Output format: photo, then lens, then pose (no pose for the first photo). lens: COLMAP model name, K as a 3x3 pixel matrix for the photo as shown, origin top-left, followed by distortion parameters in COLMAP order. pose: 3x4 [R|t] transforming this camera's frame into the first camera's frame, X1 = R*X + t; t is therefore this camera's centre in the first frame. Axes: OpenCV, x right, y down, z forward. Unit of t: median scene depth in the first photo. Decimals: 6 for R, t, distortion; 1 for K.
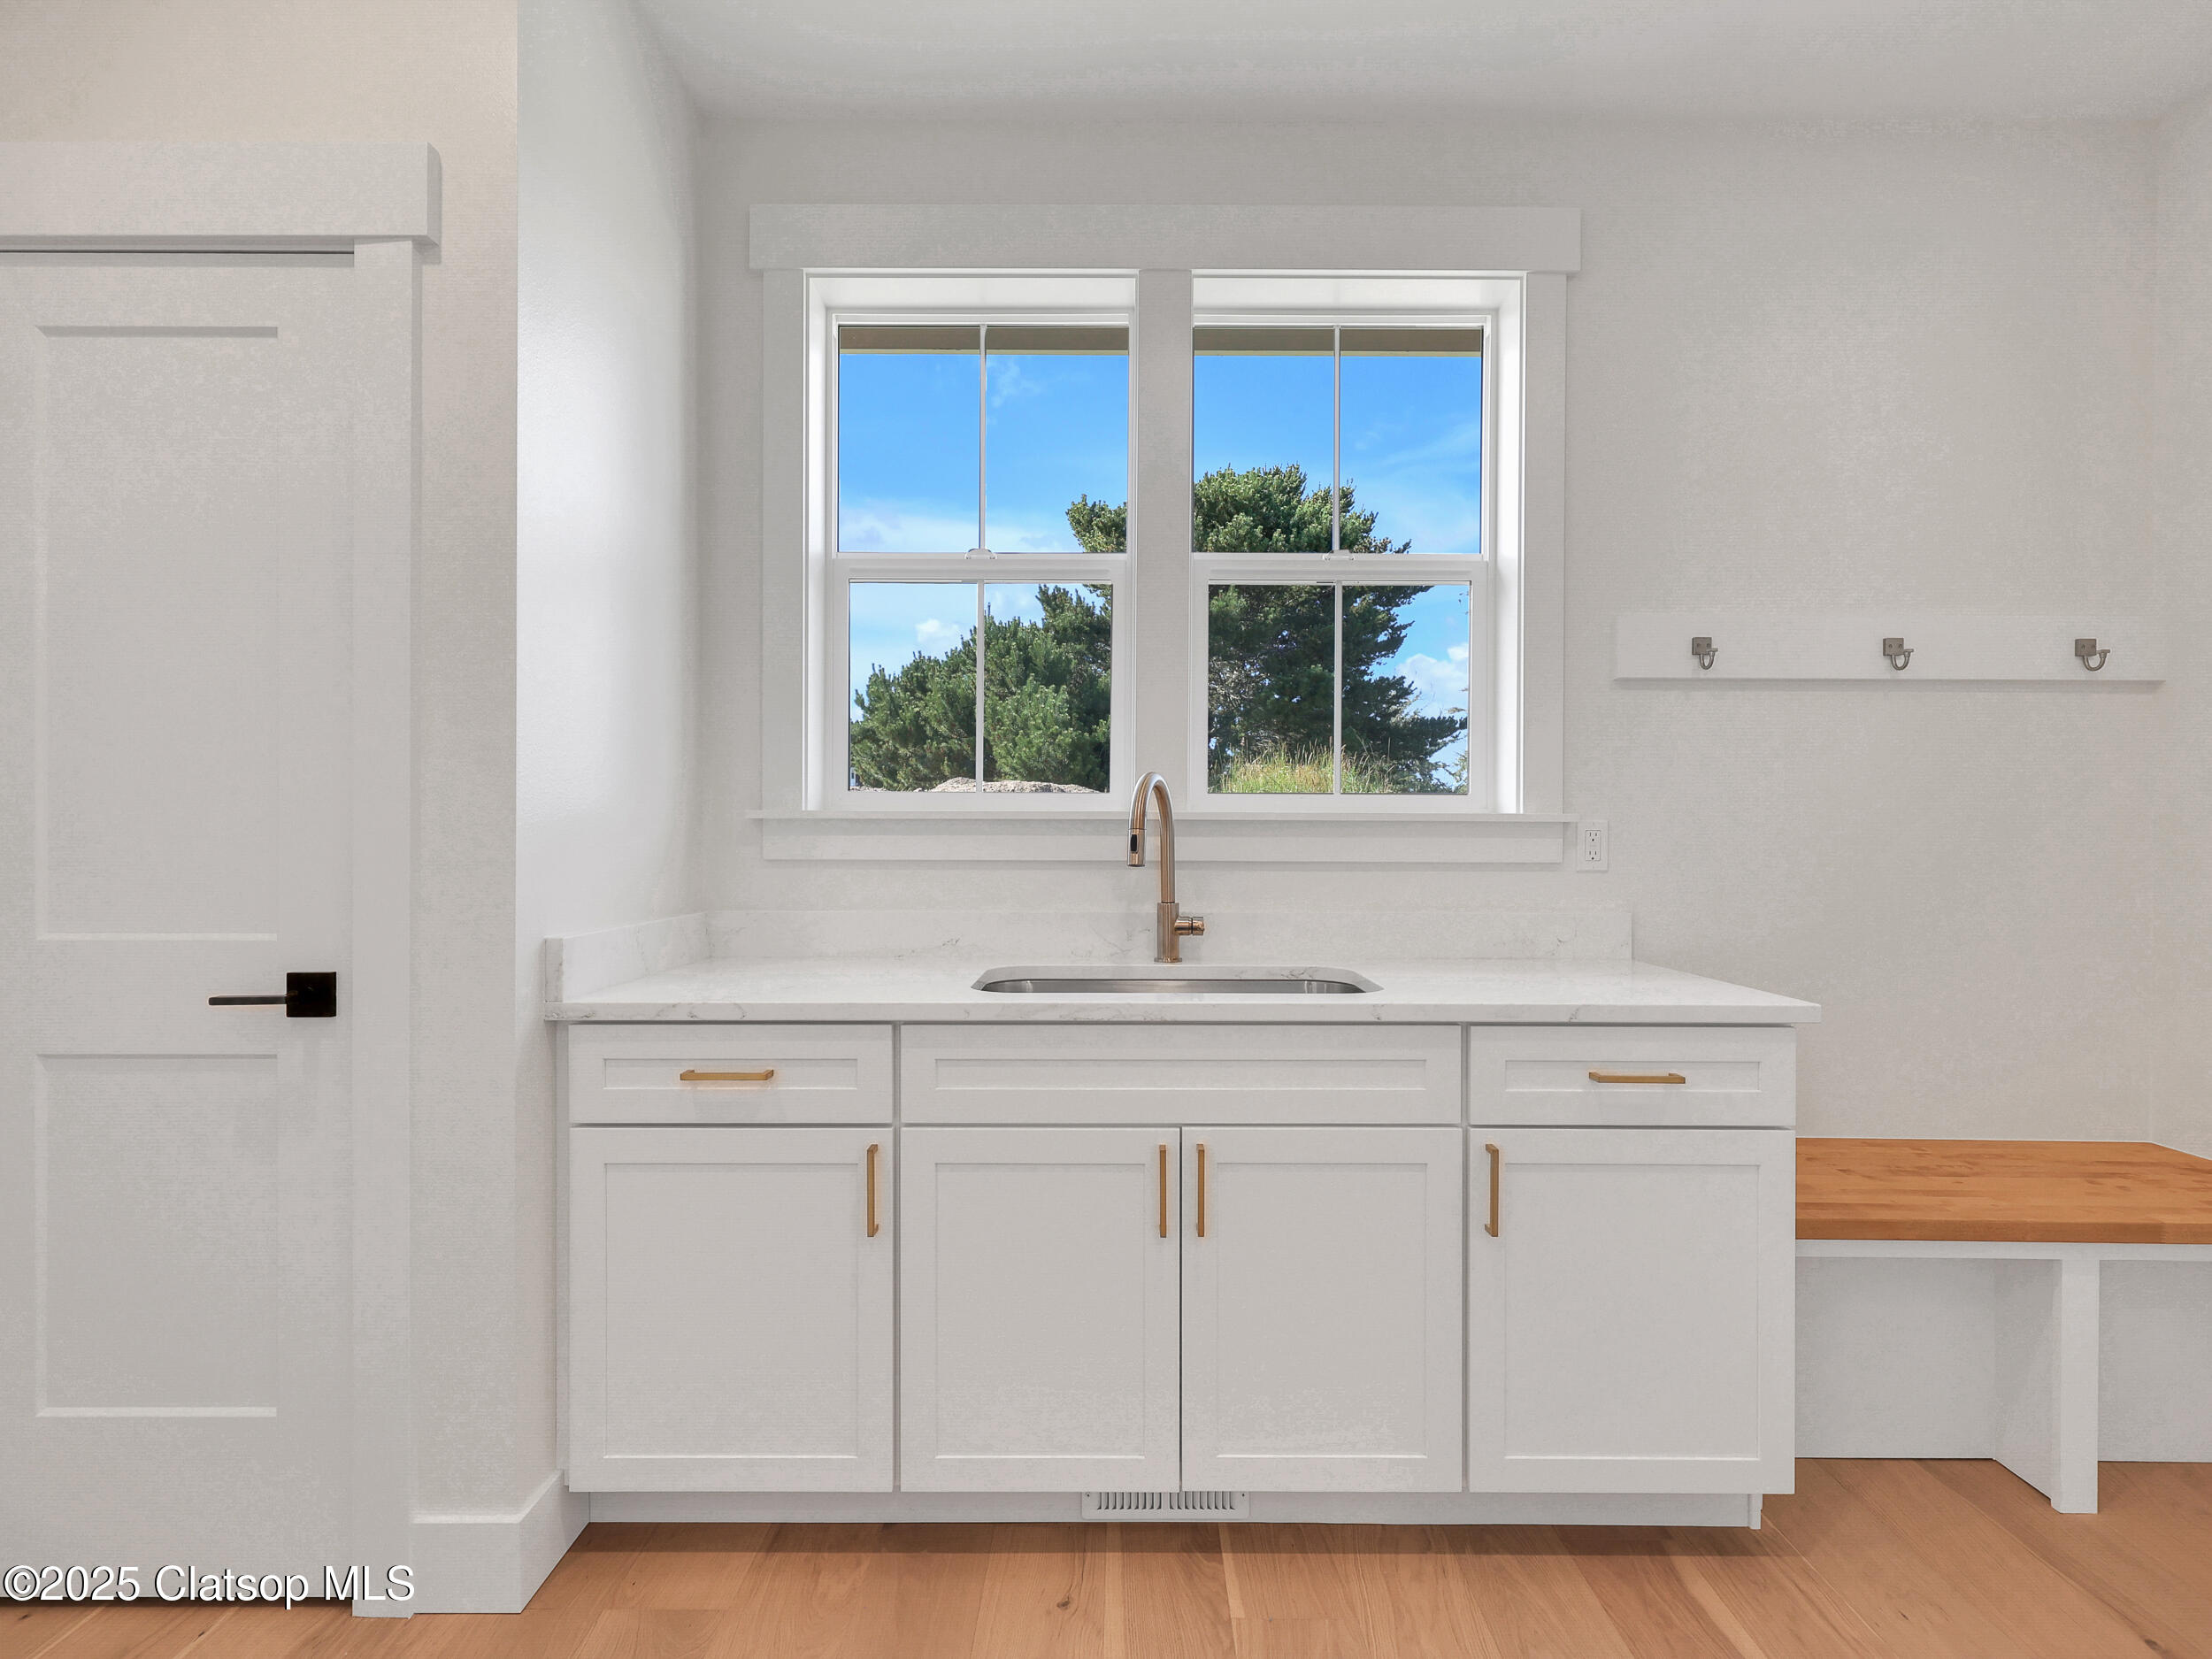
lens RADIAL K [[1013.0, 0, 1100.0], [0, 1013.0, 845.9], [0, 0, 1]] dist [0.000375, -0.000091]
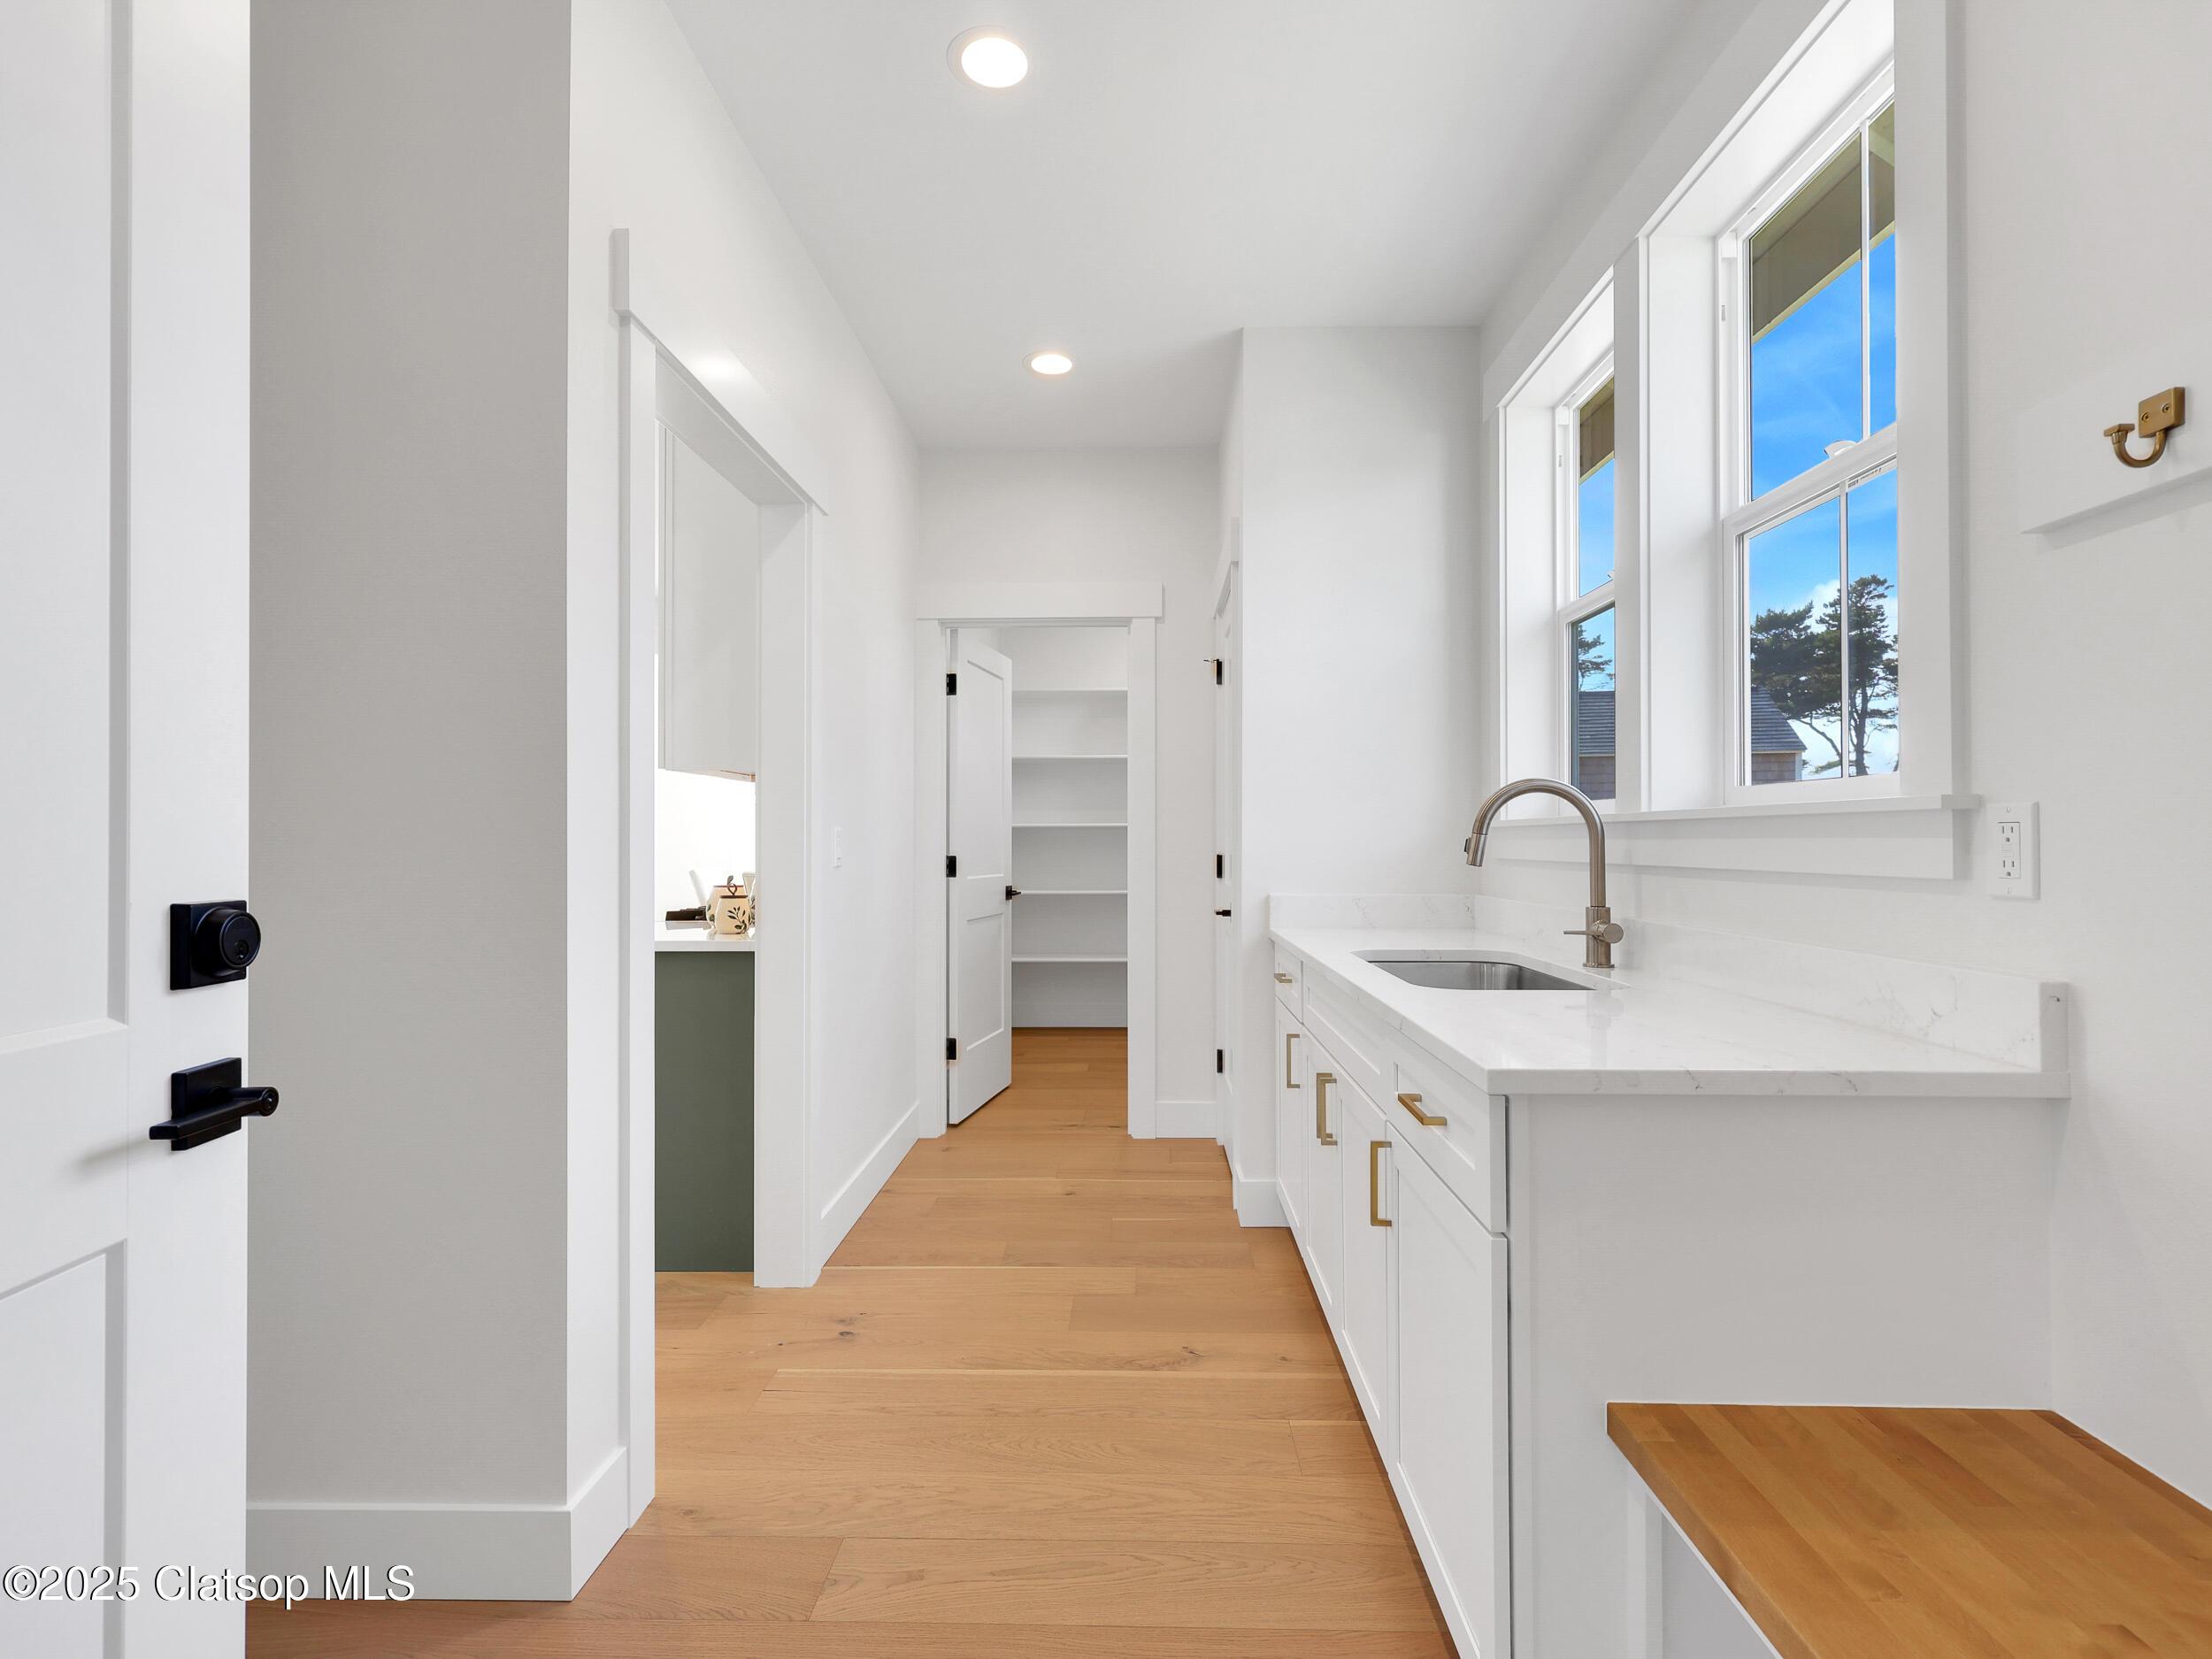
lens RADIAL K [[1013.0, 0, 1100.6], [0, 1013.0, 834.0], [0, 0, 1]] dist [0.000375, -0.000091]
pose [[-0.010022, -0.011864, -0.999879, 1.080812], [-0.007356, 0.999903, -0.011790, 0.001340], [0.999923, 0.007237, -0.010108, 0.551367]]
